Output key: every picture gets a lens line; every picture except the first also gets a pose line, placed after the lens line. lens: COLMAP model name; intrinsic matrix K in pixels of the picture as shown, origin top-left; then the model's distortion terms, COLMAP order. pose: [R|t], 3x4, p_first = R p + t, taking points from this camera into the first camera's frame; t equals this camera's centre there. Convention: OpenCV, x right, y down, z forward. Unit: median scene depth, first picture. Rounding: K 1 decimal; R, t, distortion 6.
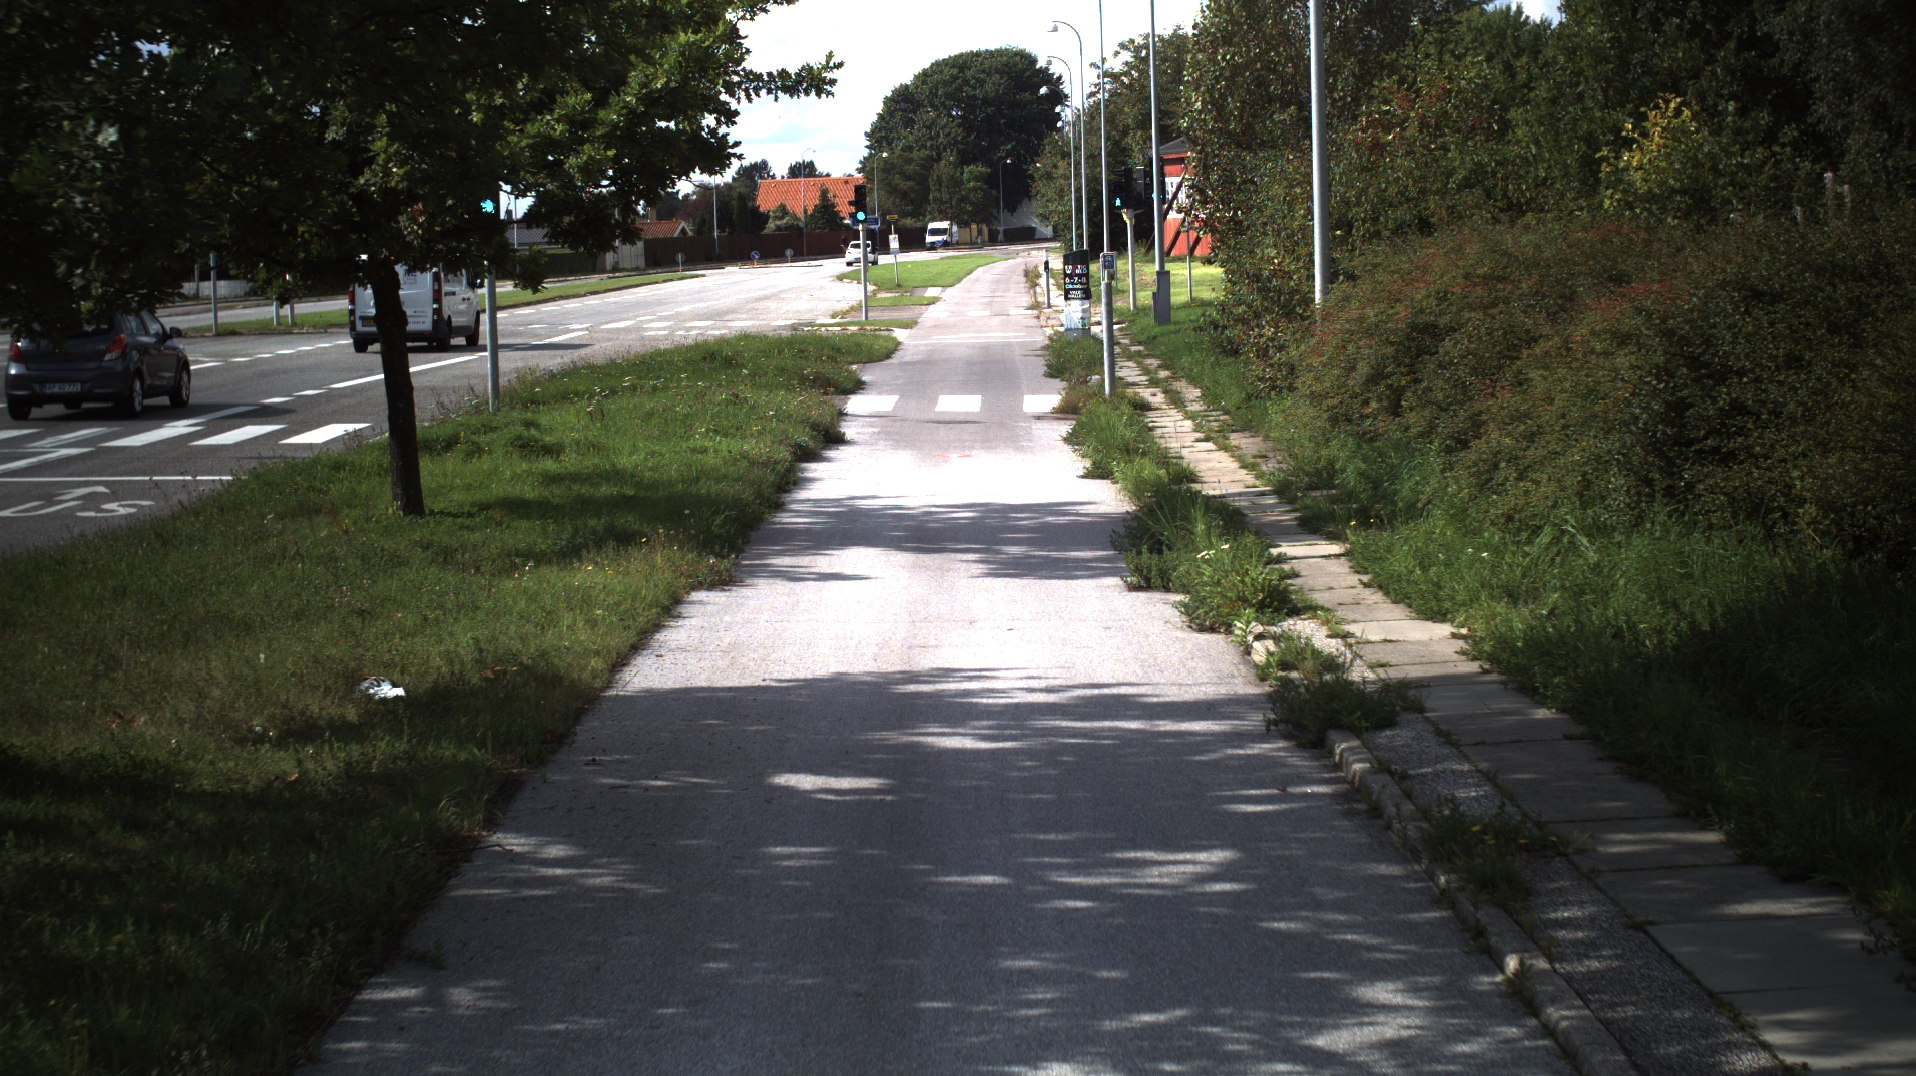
lens RADIAL K [[3452.4, 0, 958.0], [0, 3452.4, 538.0], [0, 0, 1]] dist [-0.270419, 0.022451]
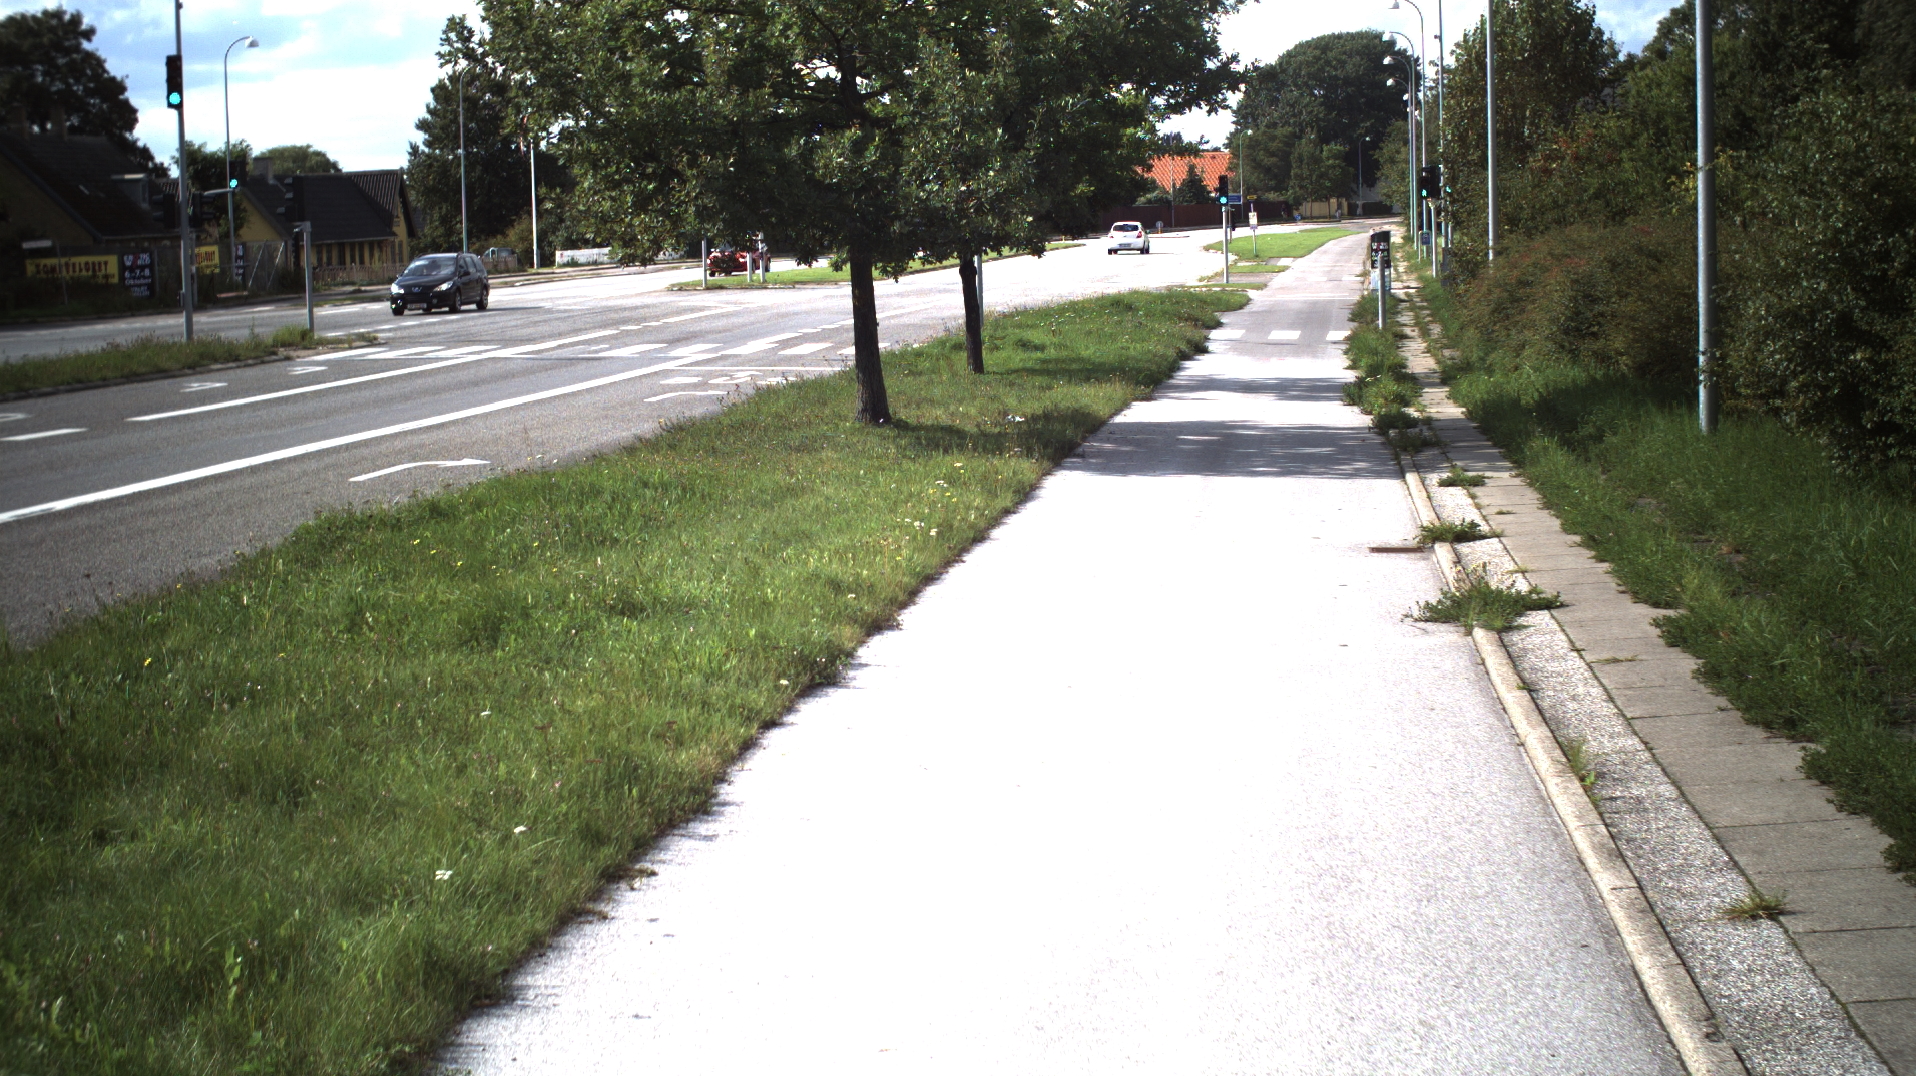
lens RADIAL K [[3452.4, 0, 958.0], [0, 3452.4, 538.0], [0, 0, 1]] dist [-0.270419, 0.022451]
pose [[0.994361, 0.015561, -0.104898, 0.012245], [-0.014606, 0.999845, 0.009867, 0.025478], [0.105036, -0.008279, 0.994434, -0.351730]]
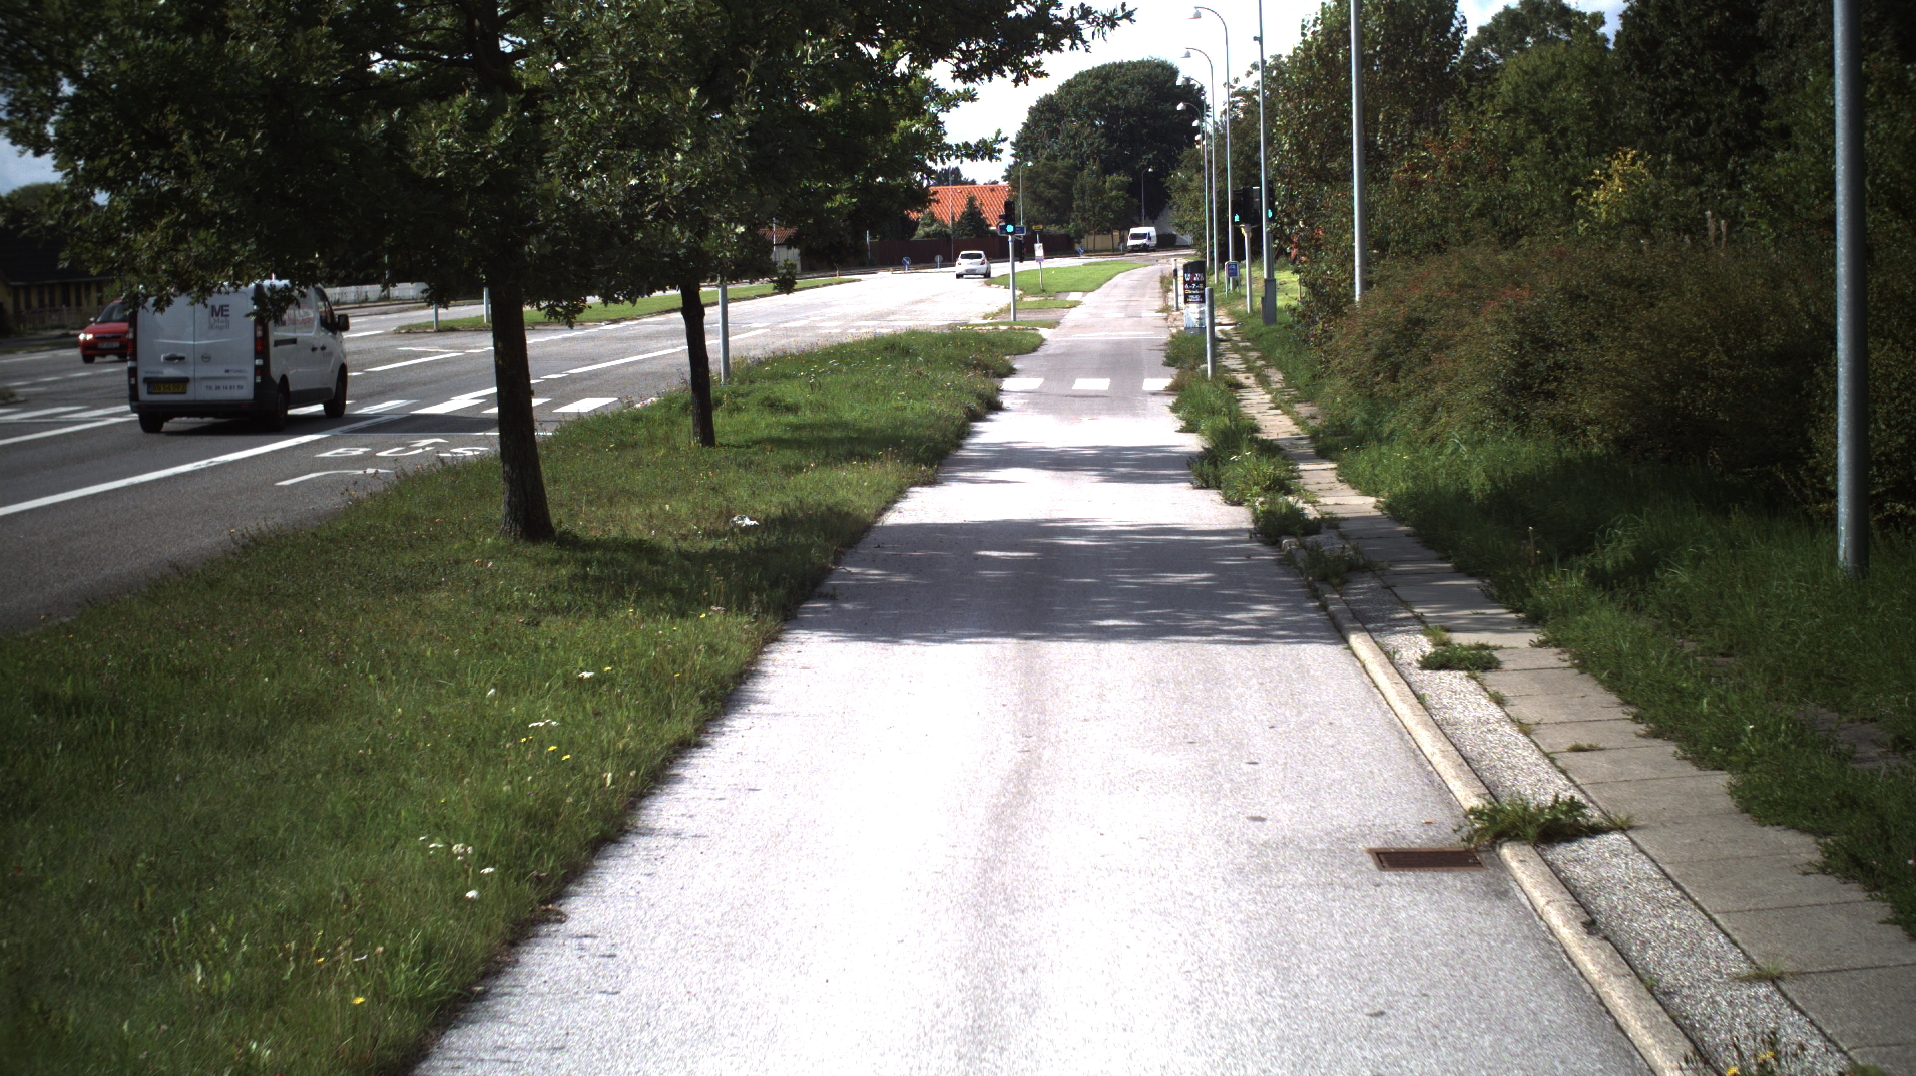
lens RADIAL K [[3452.4, 0, 958.0], [0, 3452.4, 538.0], [0, 0, 1]] dist [-0.270419, 0.022451]
pose [[0.999129, 0.005846, -0.041318, 0.002675], [-0.005905, 0.999982, -0.001312, 0.012983], [0.041310, 0.001555, 0.999145, -0.175949]]
